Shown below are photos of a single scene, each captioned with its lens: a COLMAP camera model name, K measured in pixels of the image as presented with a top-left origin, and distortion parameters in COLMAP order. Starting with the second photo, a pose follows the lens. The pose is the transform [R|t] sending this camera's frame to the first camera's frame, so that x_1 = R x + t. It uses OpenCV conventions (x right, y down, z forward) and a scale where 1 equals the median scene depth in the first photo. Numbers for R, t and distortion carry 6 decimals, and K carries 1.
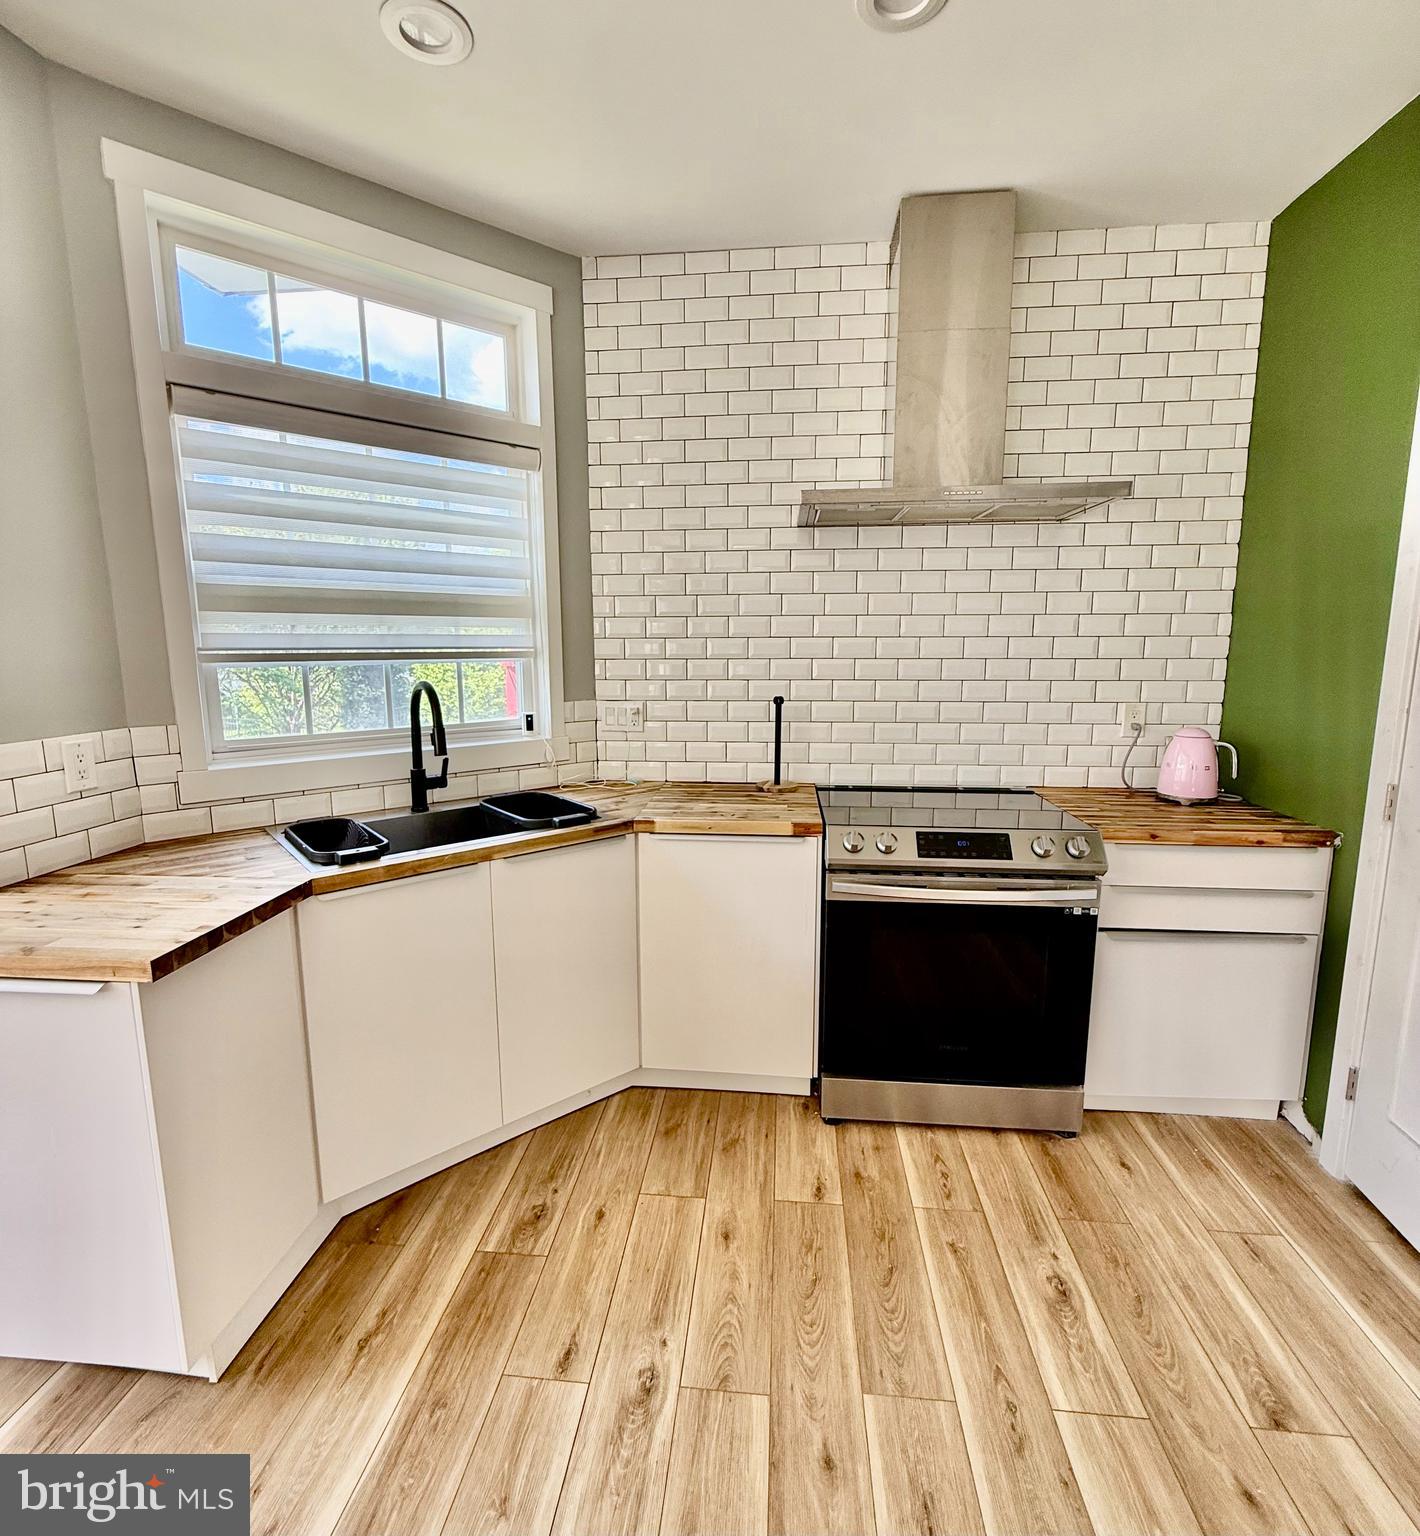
lens RADIAL K [[748.5, 0, 716.0], [0, 748.5, 757.2], [0, 0, 1]] dist [-0.003939, -0.000686]
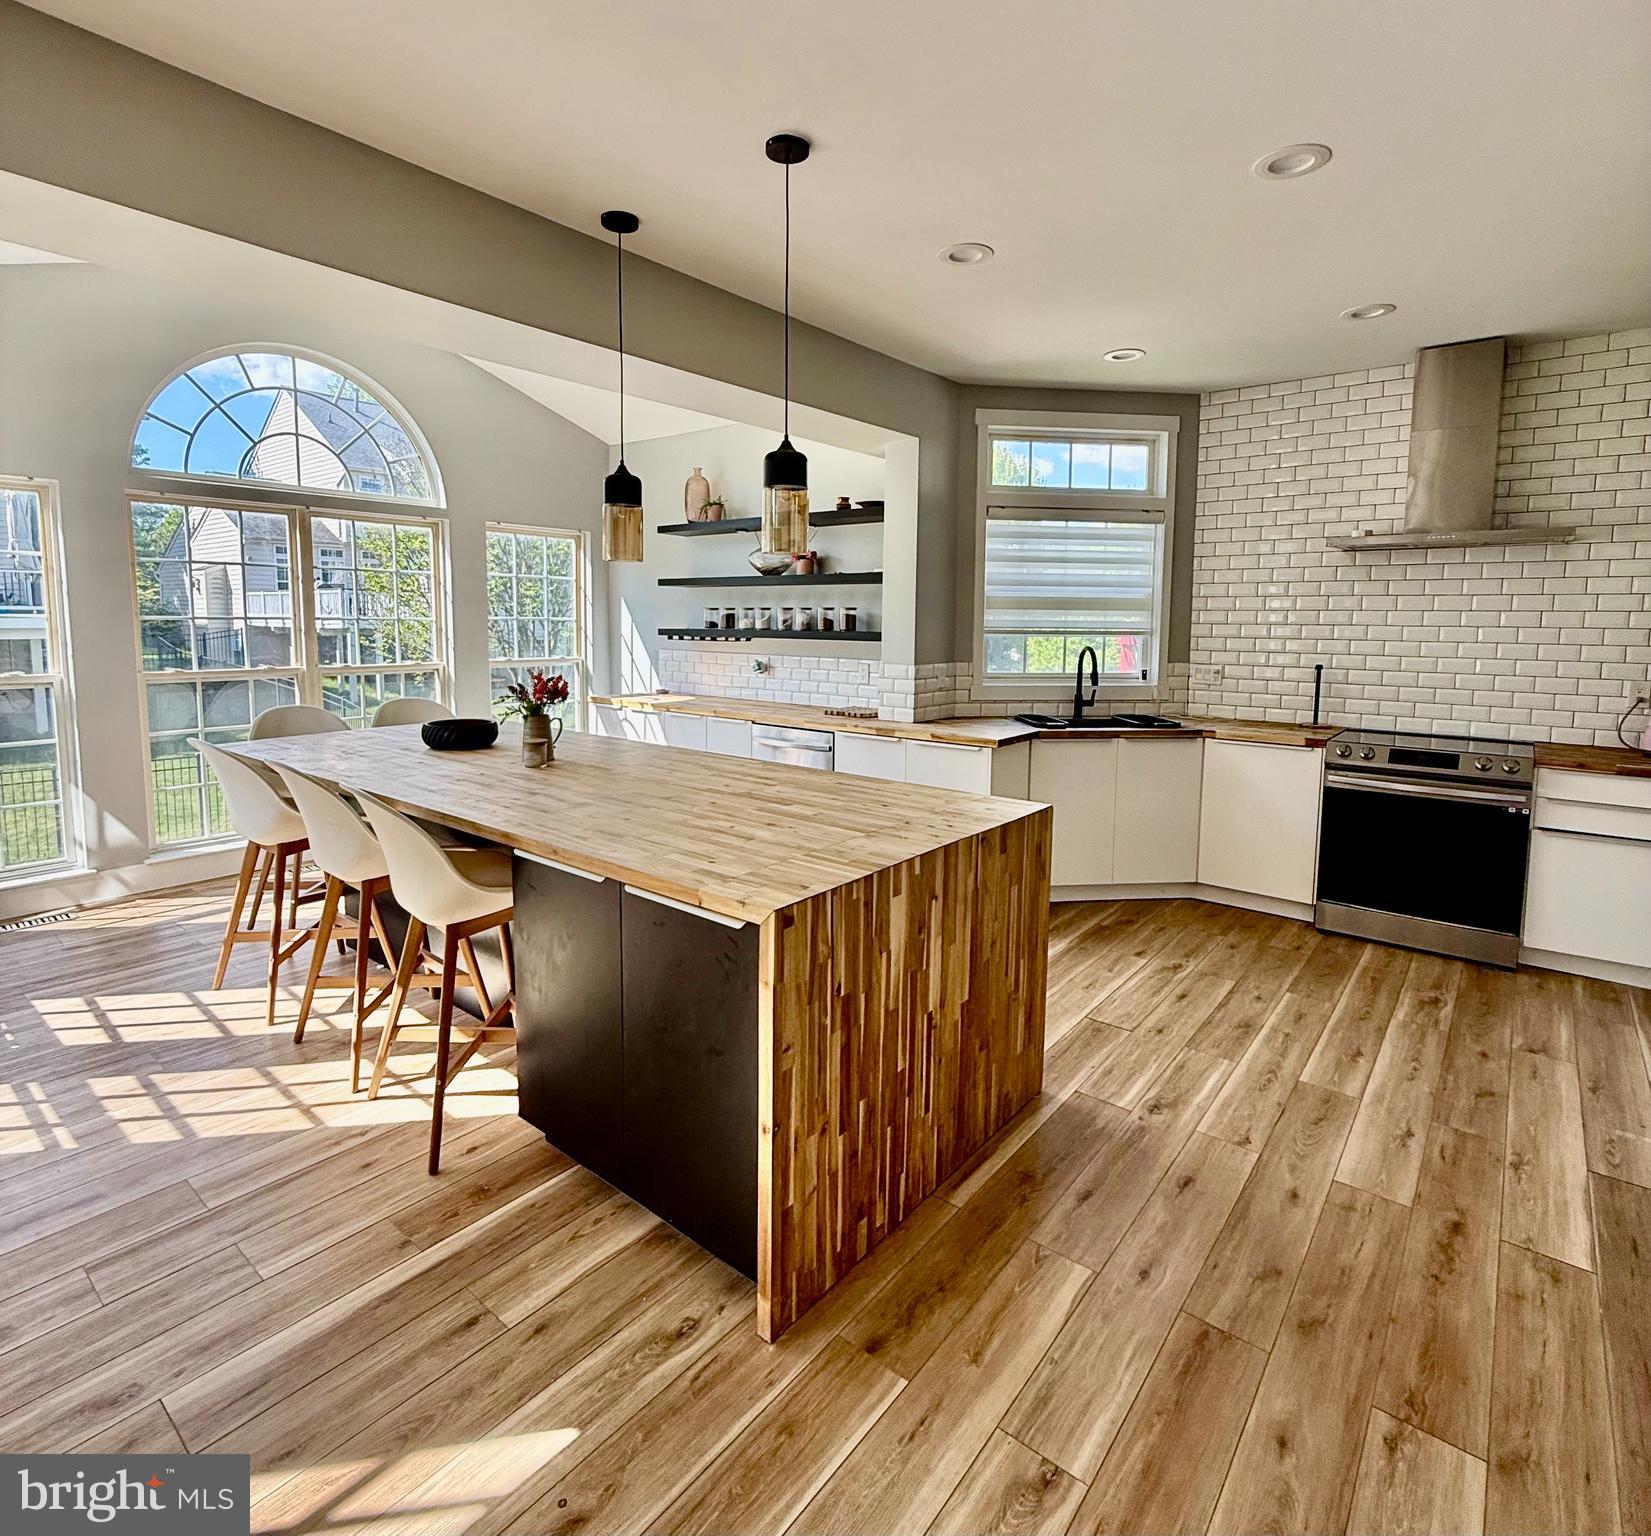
lens RADIAL K [[877.3, 0, 827.4], [0, 877.3, 698.6], [0, 0, 1]] dist [0.004021, 0.001031]
pose [[0.832205, 0.061120, -0.551089, 0.286289], [-0.094873, 0.994945, -0.032922, 0.164349], [0.546291, 0.079681, 0.833797, -1.188625]]
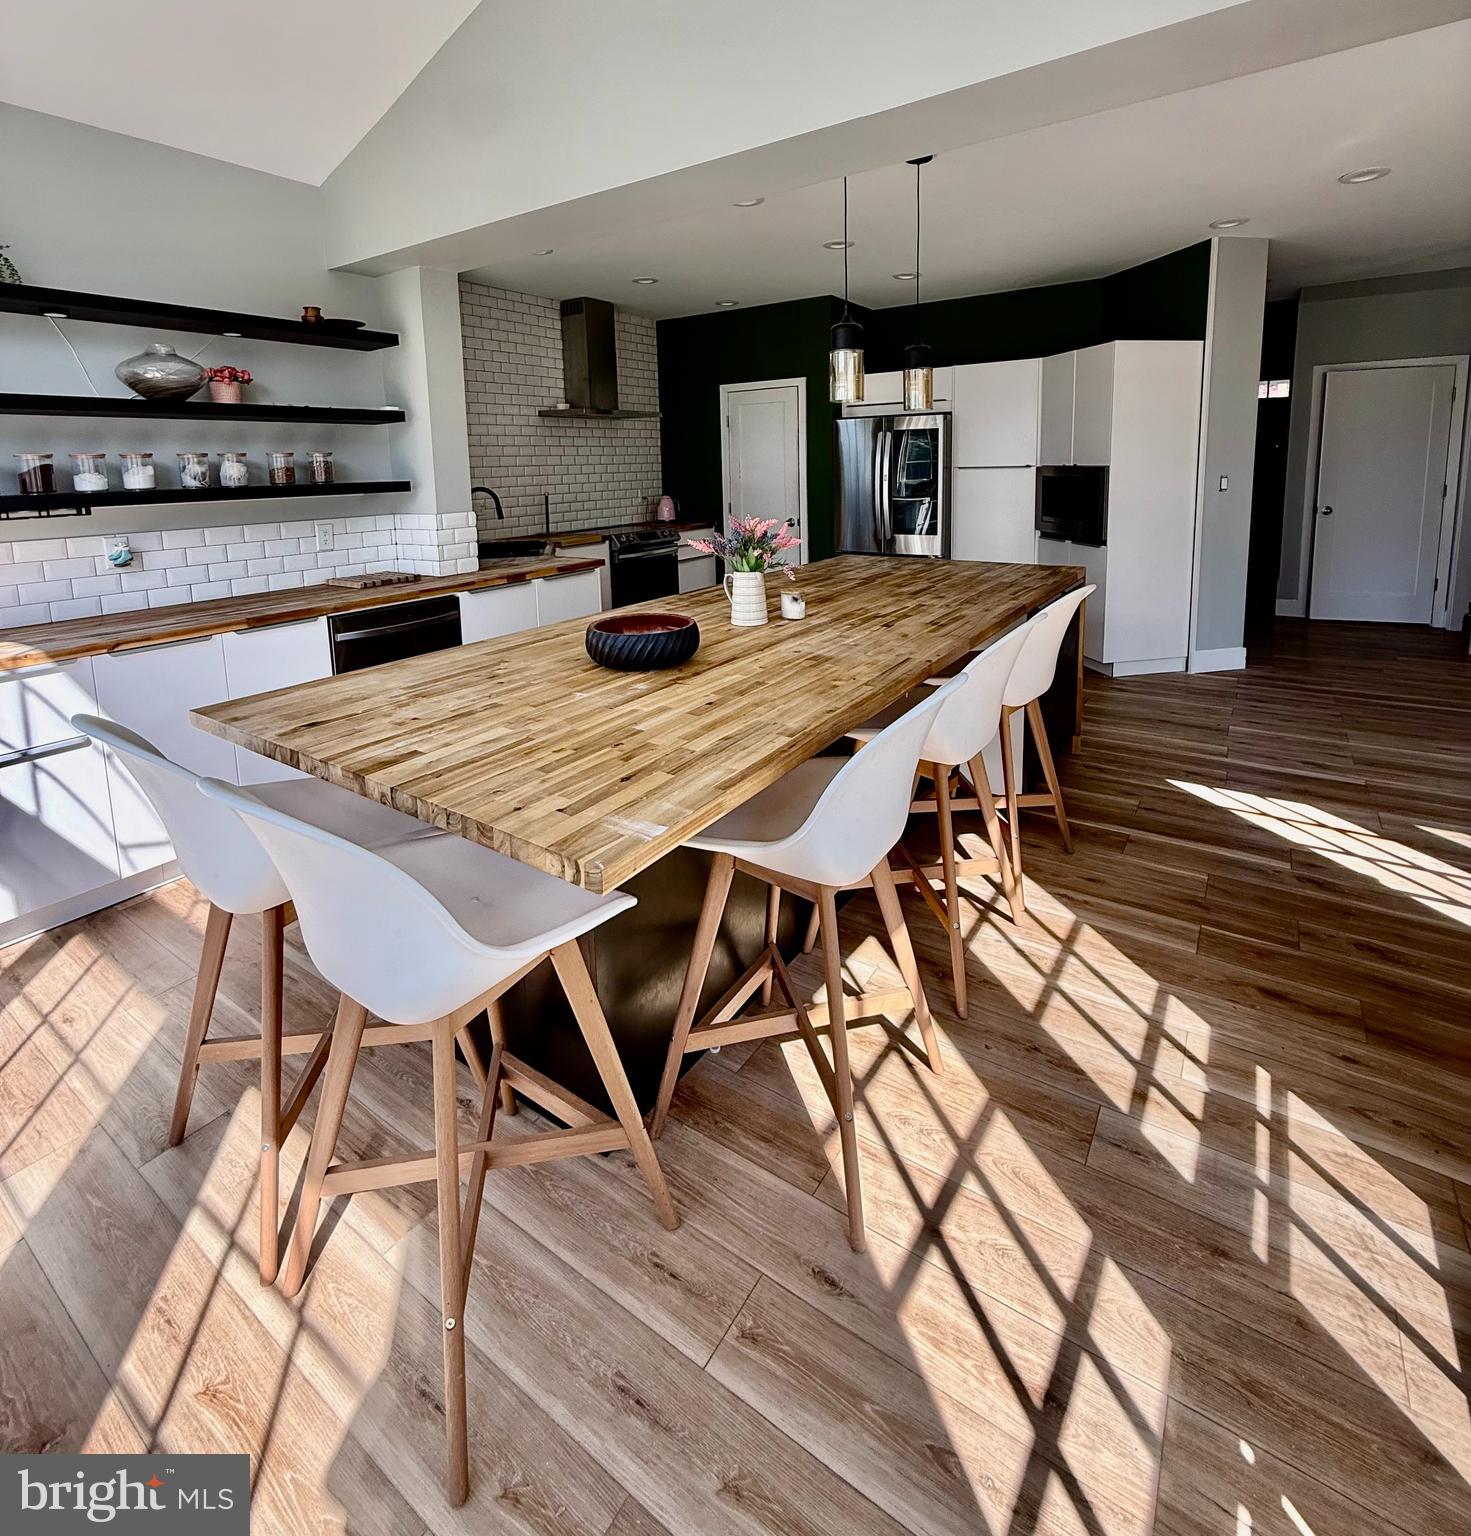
lens RADIAL K [[785.5, 0, 737.7], [0, 785.5, 562.8], [0, 0, 1]] dist [-0.004323, 0.001686]
pose [[0.479407, -0.119640, 0.869399, -2.025286], [0.158579, 0.986166, 0.048265, 0.121041], [-0.863146, 0.114730, 0.491747, -0.724788]]
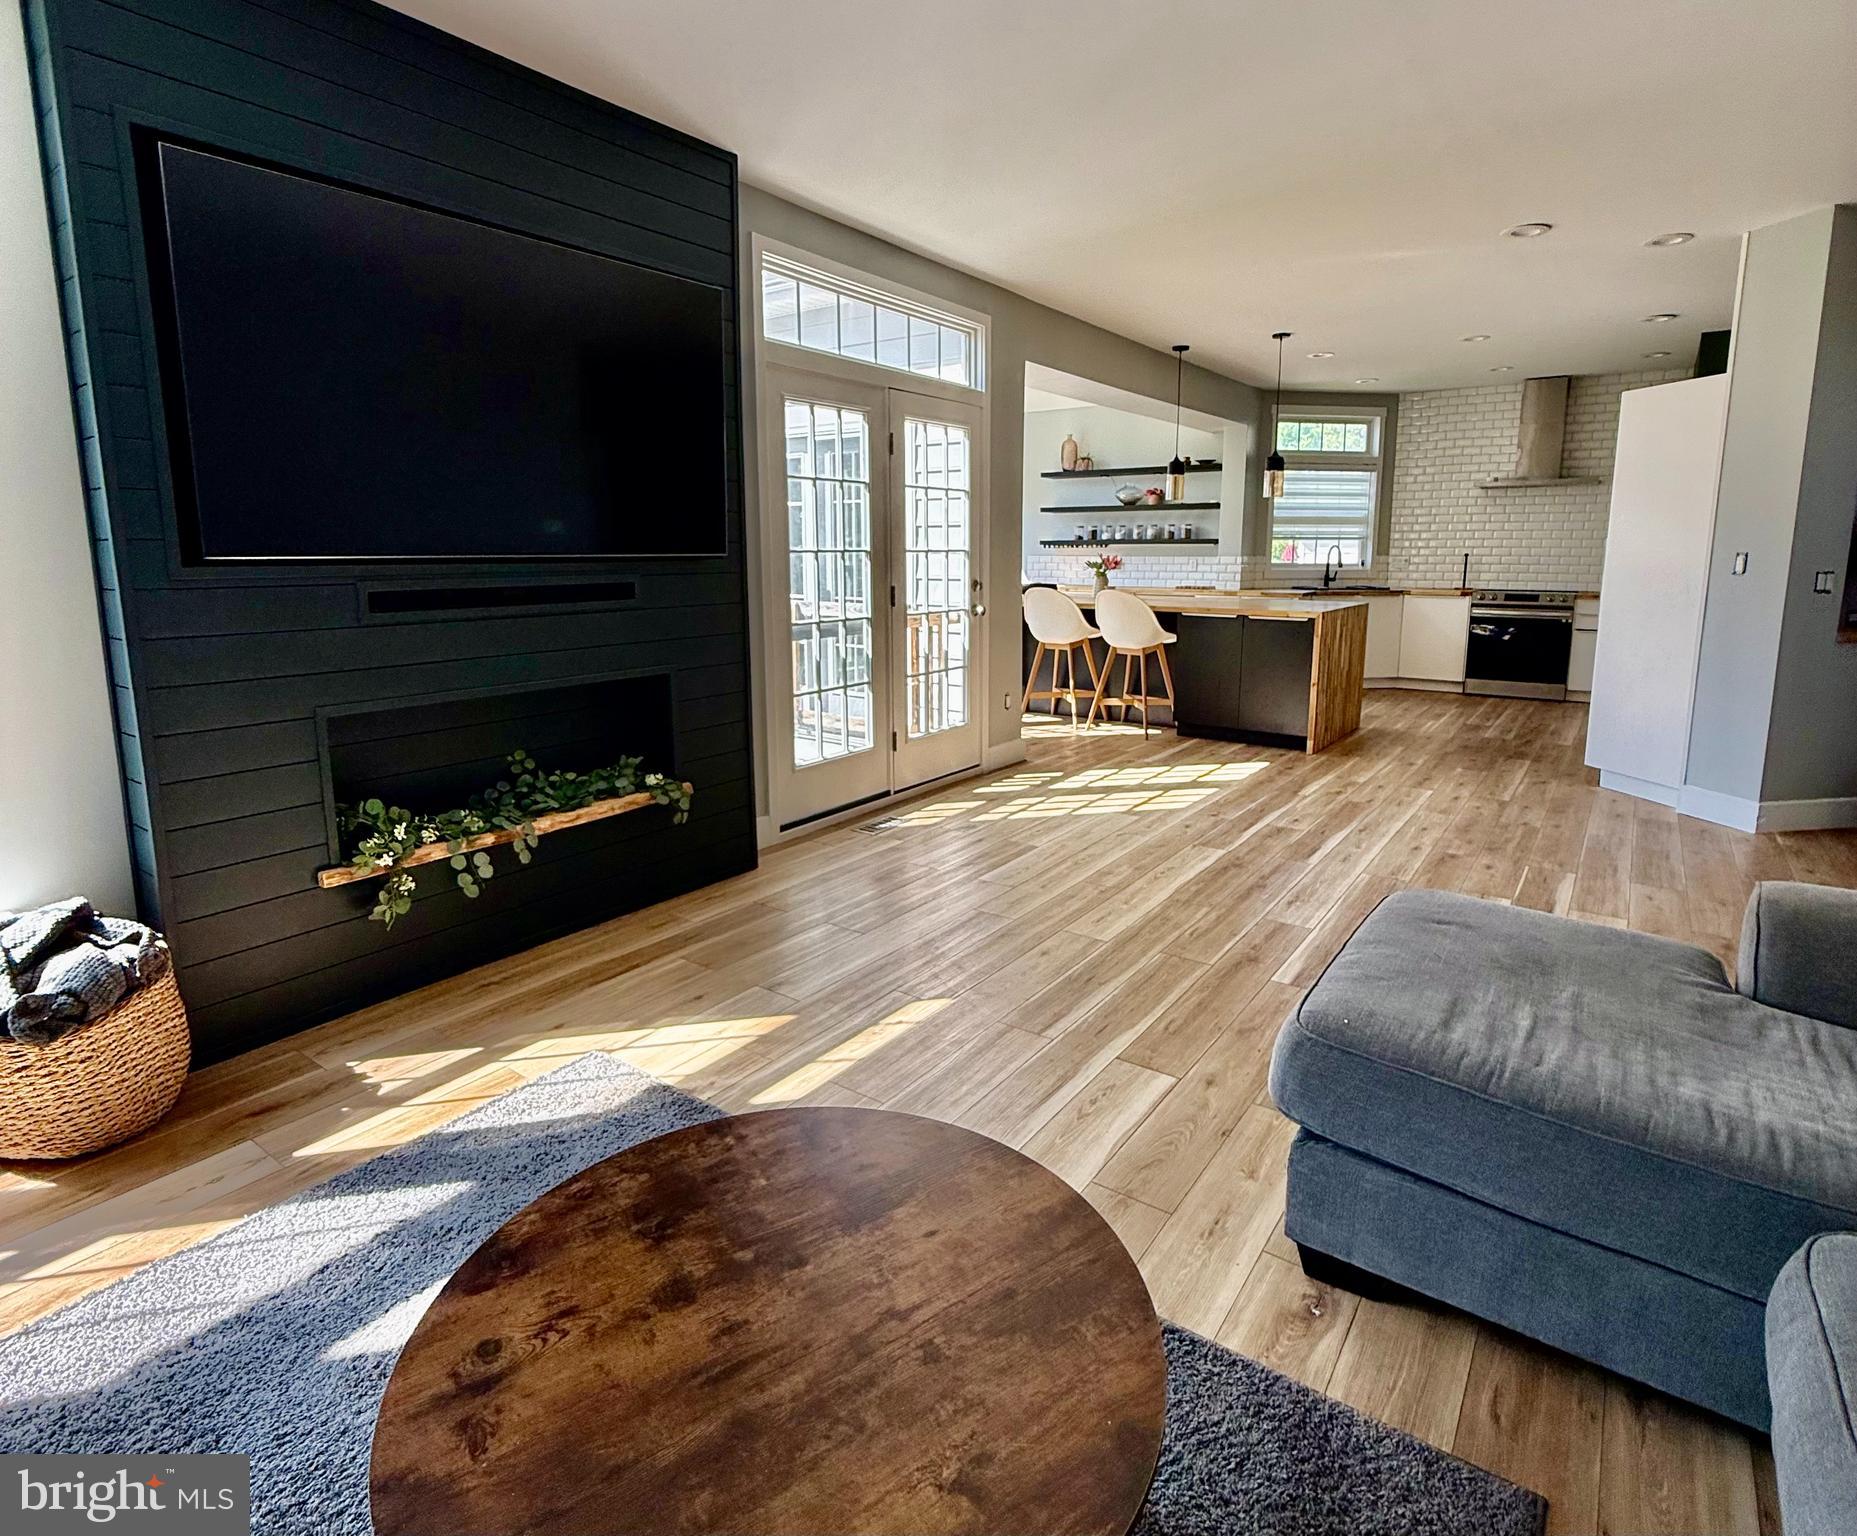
lens RADIAL K [[981.9, 0, 929.2], [0, 981.9, 705.1], [0, 0, 1]] dist [0.001006, 0.000366]
pose [[0.858964, 0.081306, -0.505539, 0.302588], [-0.078017, 0.996567, 0.027720, 0.608374], [0.506057, 0.015630, 0.862358, -3.547482]]
